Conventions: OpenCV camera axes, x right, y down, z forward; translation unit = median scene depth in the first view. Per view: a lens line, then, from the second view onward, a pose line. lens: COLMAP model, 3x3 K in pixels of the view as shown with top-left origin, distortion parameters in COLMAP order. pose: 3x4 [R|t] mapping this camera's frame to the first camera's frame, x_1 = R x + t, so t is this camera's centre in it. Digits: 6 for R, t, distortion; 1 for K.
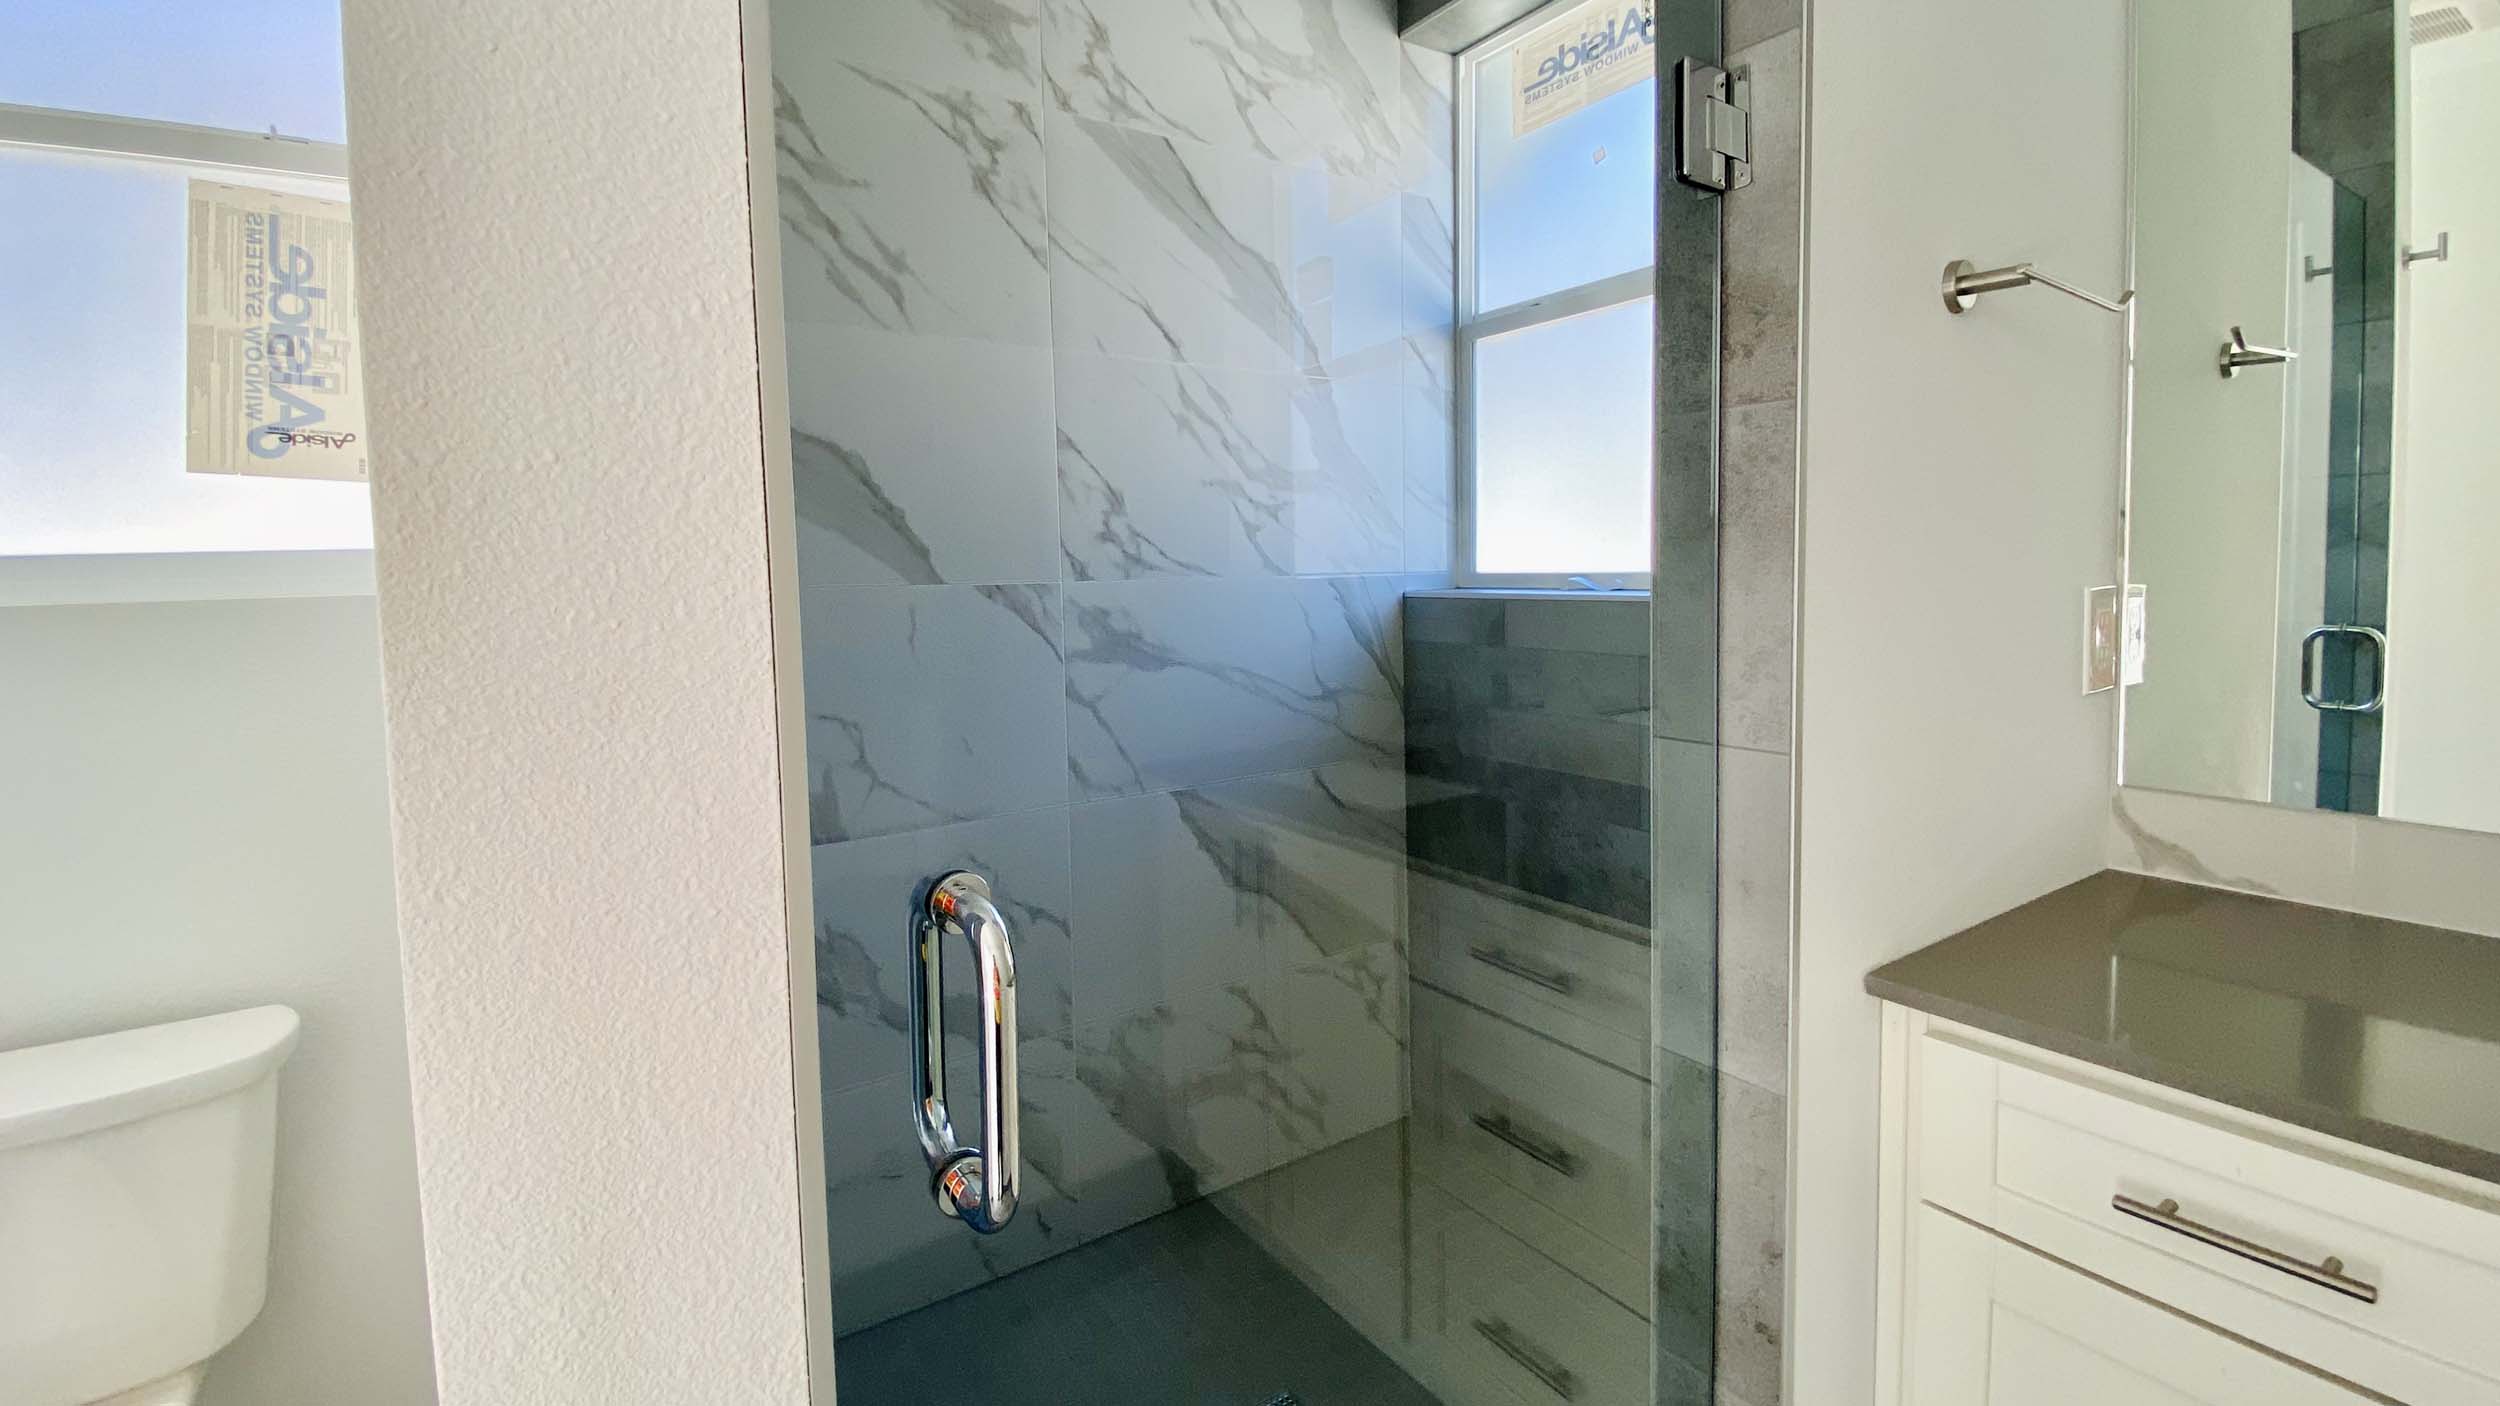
lens RADIAL K [[1021.2, 0, 1248.4], [0, 1021.2, 698.4], [0, 0, 1]] dist [0.020419, -0.019145]
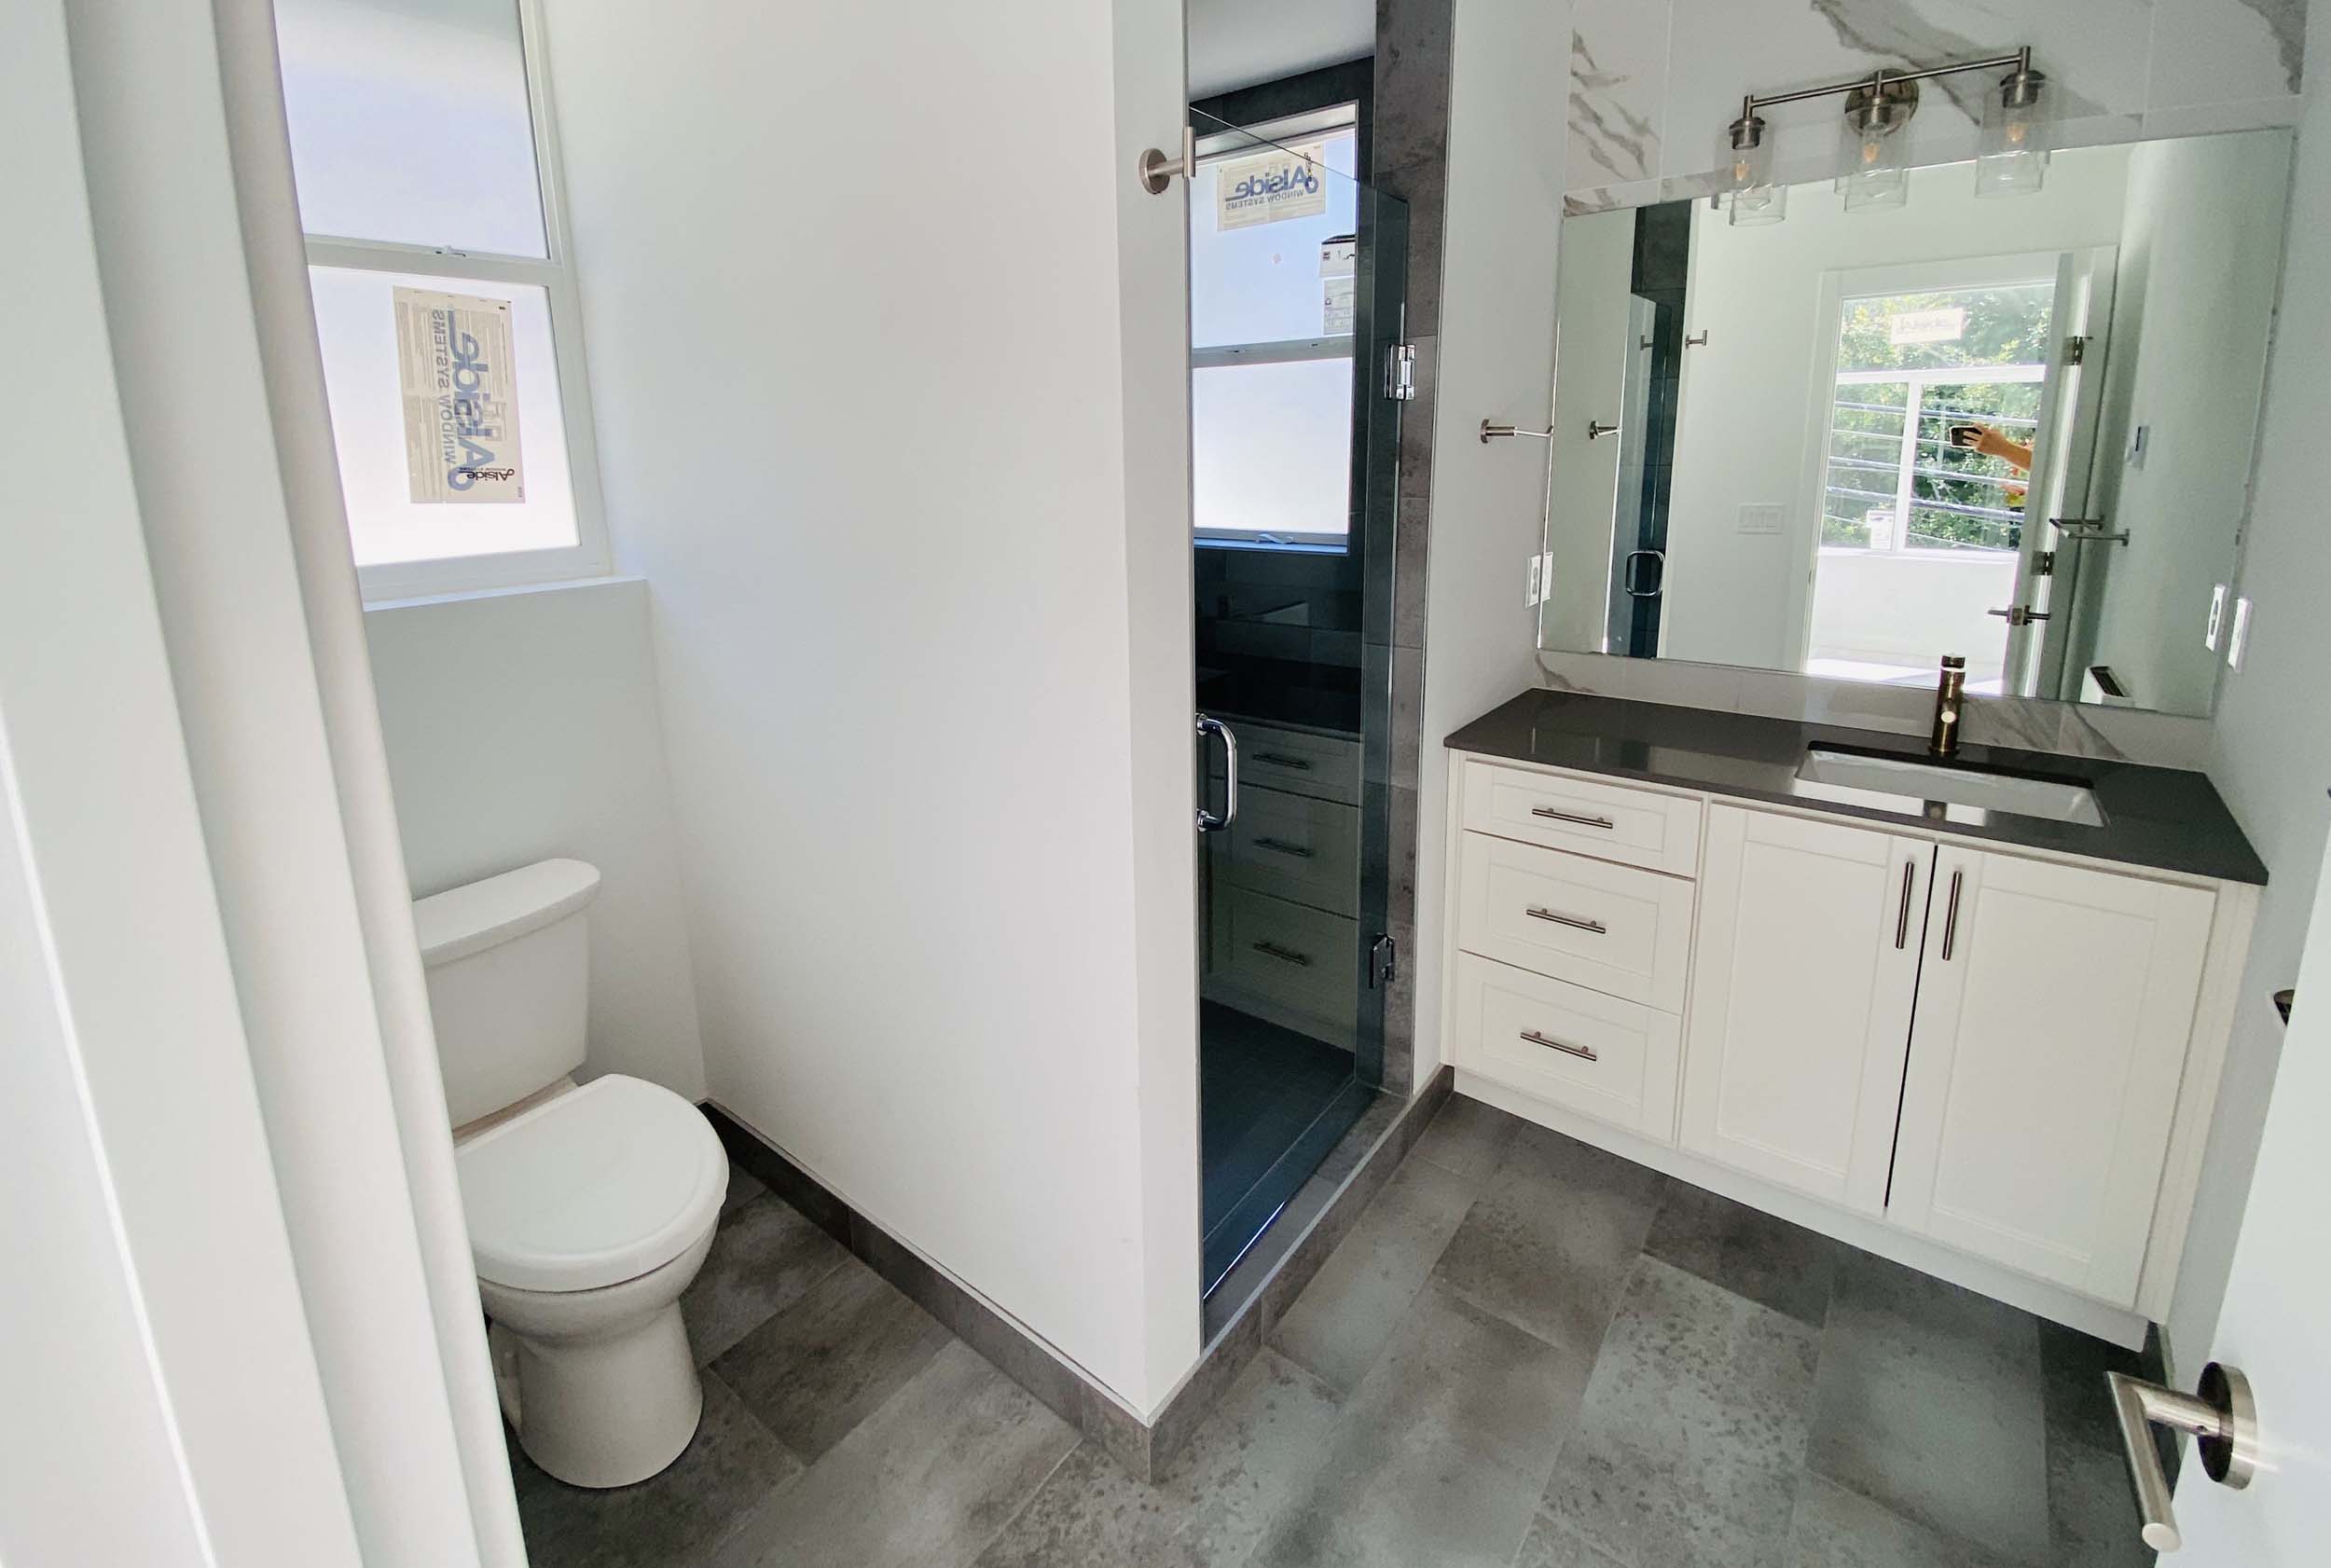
lens RADIAL K [[938.3, 0, 1150.5], [0, 938.3, 761.6], [0, 0, 1]] dist [-0.016207, 0.000157]
pose [[0.950550, -0.092985, 0.296325, -0.469812], [0.038121, 0.981846, 0.185811, -0.069106], [-0.308223, -0.165326, 0.936838, -0.557881]]
